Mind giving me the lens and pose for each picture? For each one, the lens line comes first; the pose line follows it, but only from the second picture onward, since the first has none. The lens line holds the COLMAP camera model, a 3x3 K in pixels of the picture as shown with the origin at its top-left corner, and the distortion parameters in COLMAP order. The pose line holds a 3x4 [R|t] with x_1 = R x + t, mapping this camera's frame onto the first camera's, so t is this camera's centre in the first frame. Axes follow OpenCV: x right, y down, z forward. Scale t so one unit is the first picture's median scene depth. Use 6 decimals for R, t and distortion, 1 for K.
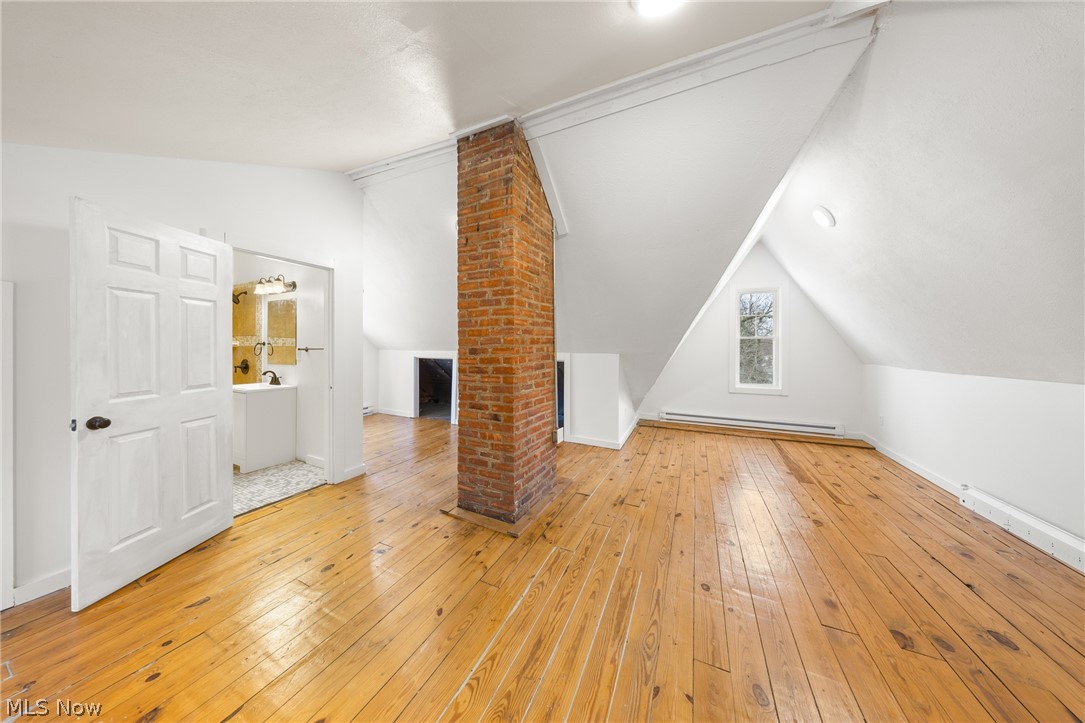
lens RADIAL K [[319.3, 0, 536.8], [0, 319.3, 348.2], [0, 0, 1]] dist [0.000514, -0.000018]
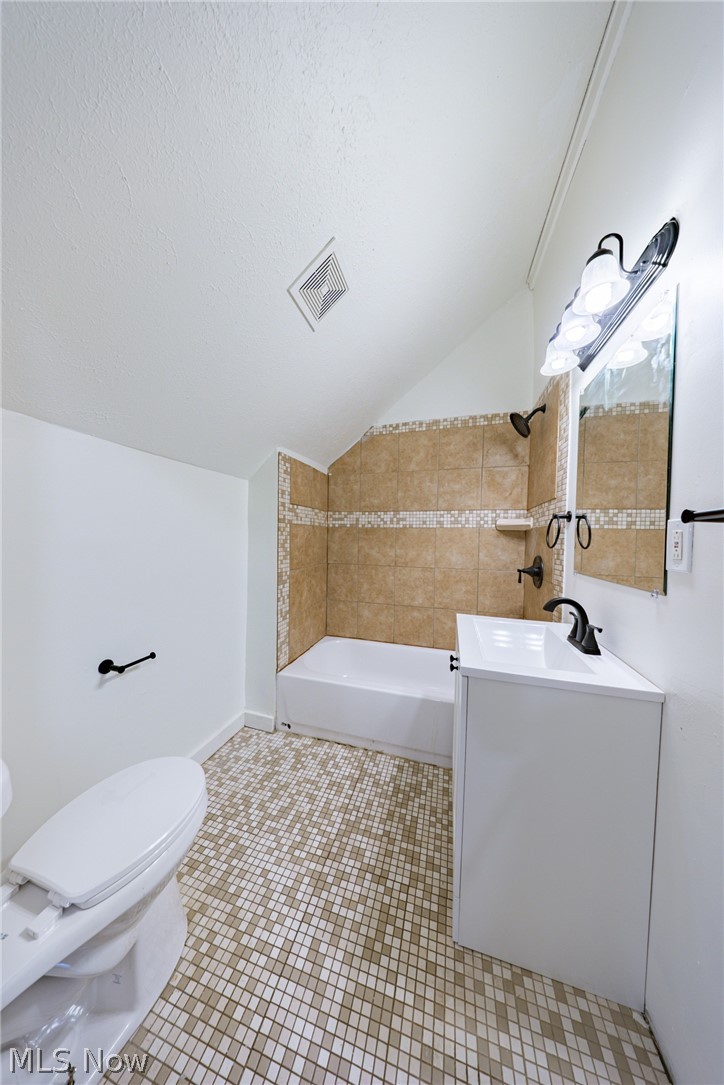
lens RADIAL K [[314.2, 0, 362.0], [0, 314.2, 542.5], [0, 0, 1]] dist [0.000462, 0.000010]
pose [[0.168204, 0.019471, -0.985560, -0.519775], [-0.021581, 0.999638, 0.016066, 0.014323], [0.985516, 0.018567, 0.168563, 0.683206]]
